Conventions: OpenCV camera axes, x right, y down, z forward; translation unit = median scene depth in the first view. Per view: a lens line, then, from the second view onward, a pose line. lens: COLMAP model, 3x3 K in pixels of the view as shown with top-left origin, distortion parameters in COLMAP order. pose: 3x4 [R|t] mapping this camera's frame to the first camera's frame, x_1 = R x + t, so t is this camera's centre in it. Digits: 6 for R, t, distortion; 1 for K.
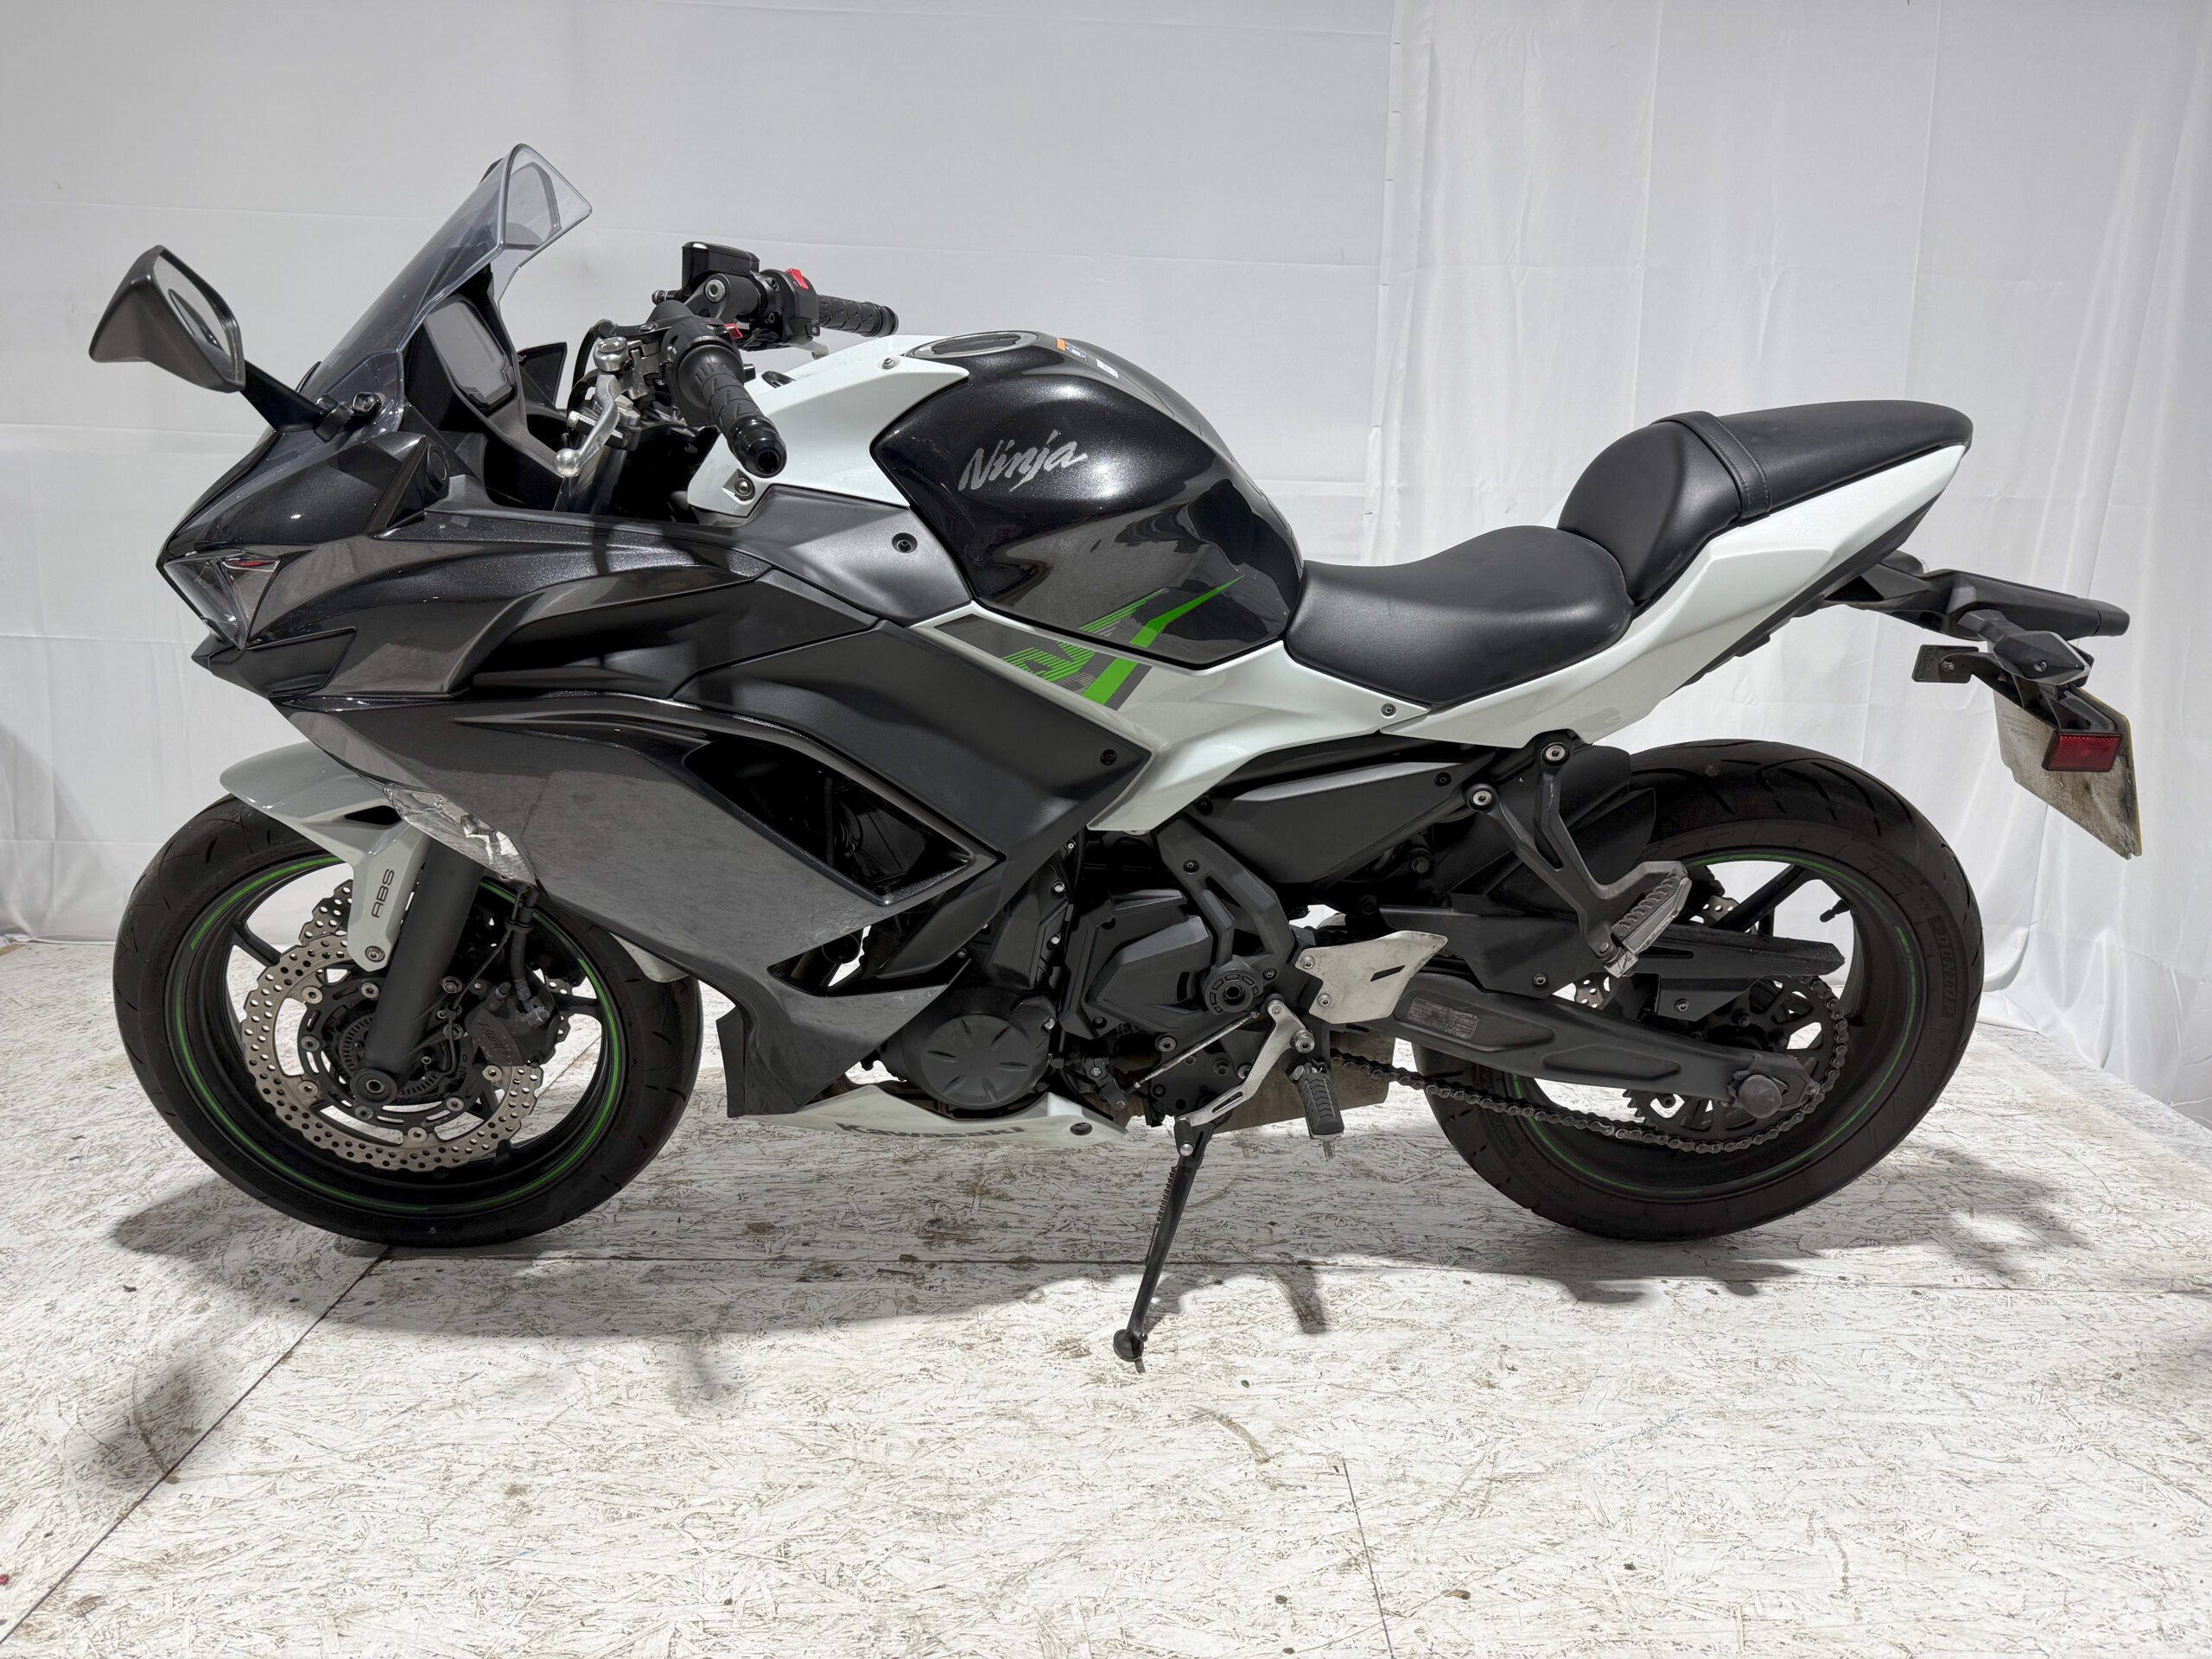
lens RADIAL K [[1735.0, 0, 1106.0], [0, 1735.0, 829.5], [0, 0, 1]] dist [-0.005700, -0.000346]
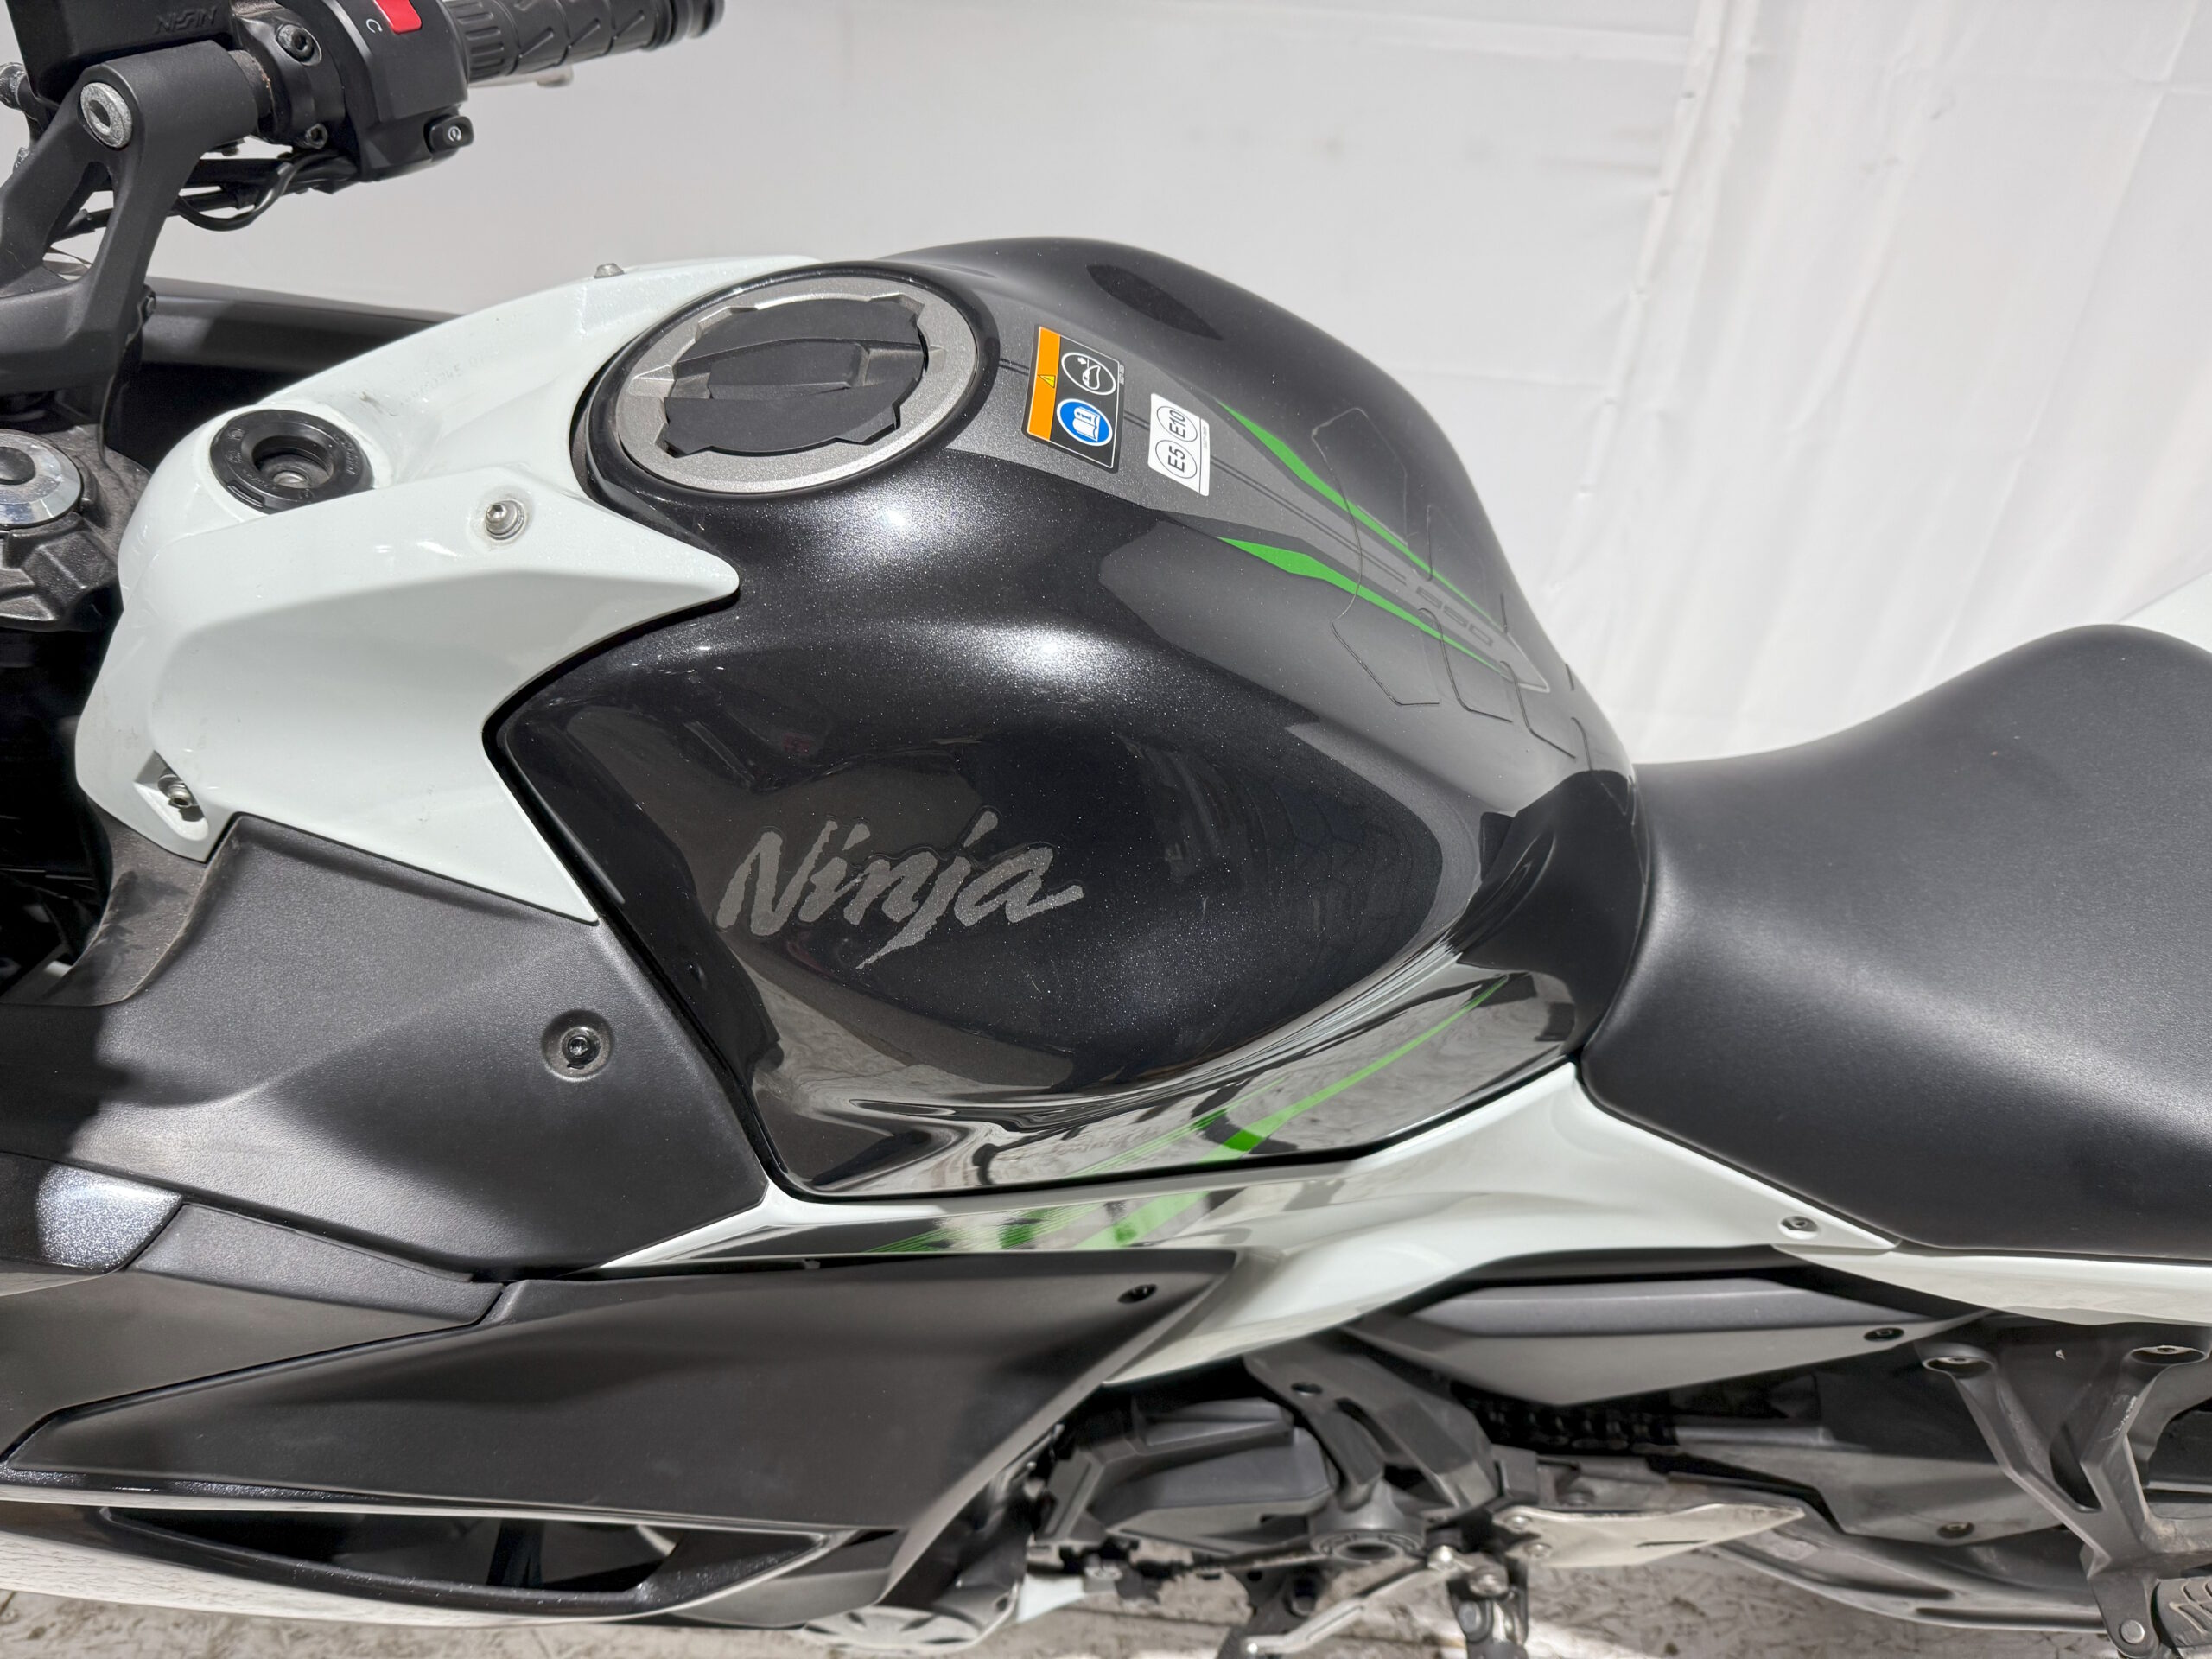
lens RADIAL K [[1735.0, 0, 1106.0], [0, 1735.0, 829.5], [0, 0, 1]] dist [-0.005700, -0.000346]
pose [[0.995834, 0.068781, -0.059858, 0.011863], [-0.040133, 0.920115, 0.389586, -0.347566], [0.081873, -0.385561, 0.919043, 0.685983]]
